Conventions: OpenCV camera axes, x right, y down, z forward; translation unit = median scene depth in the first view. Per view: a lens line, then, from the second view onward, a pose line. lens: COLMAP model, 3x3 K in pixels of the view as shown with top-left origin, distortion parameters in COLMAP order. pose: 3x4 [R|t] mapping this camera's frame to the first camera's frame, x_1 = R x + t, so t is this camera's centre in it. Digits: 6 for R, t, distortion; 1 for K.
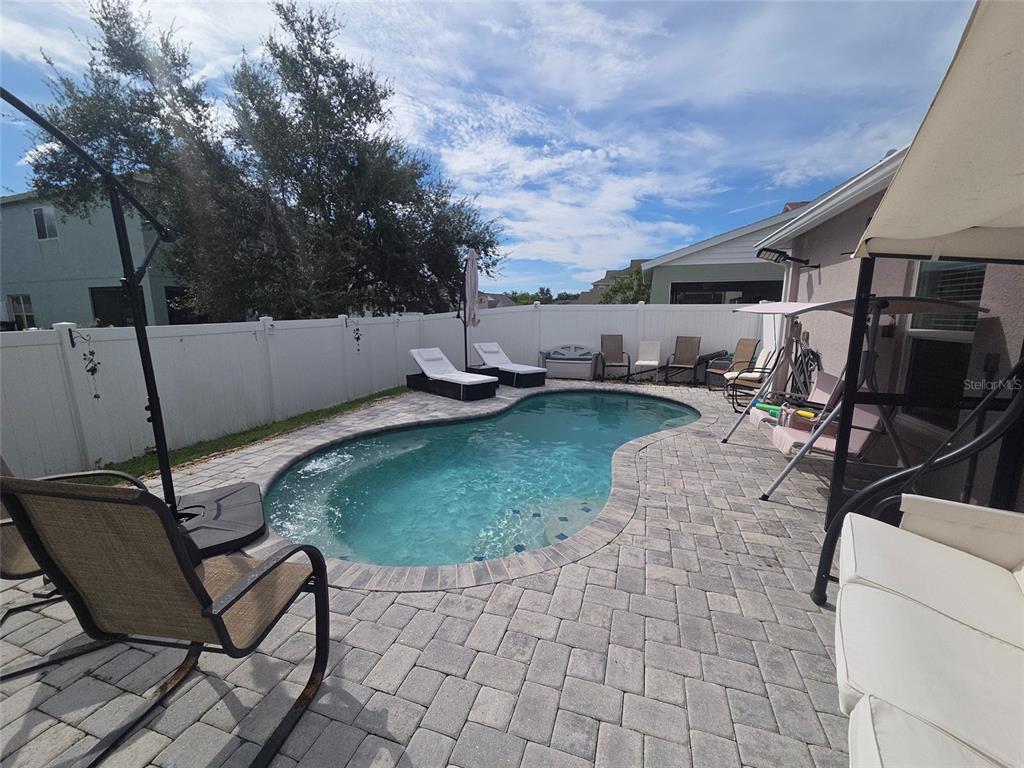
lens RADIAL K [[420.3, 0, 511.7], [0, 420.3, 385.4], [0, 0, 1]] dist [0.008226, -0.001035]
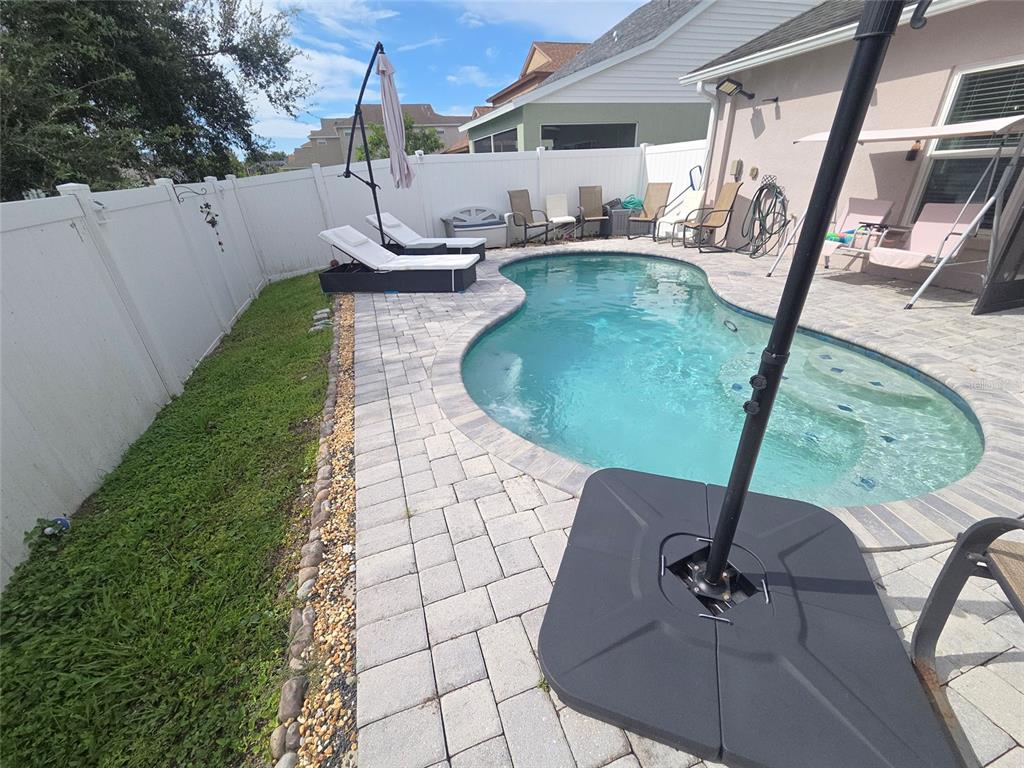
lens RADIAL K [[420.3, 0, 511.7], [0, 420.3, 385.4], [0, 0, 1]] dist [0.008226, -0.001035]
pose [[0.800653, -0.305441, 0.515422, -0.774002], [0.144231, 0.933251, 0.329000, -0.066773], [-0.581508, -0.189075, 0.791264, 0.507247]]
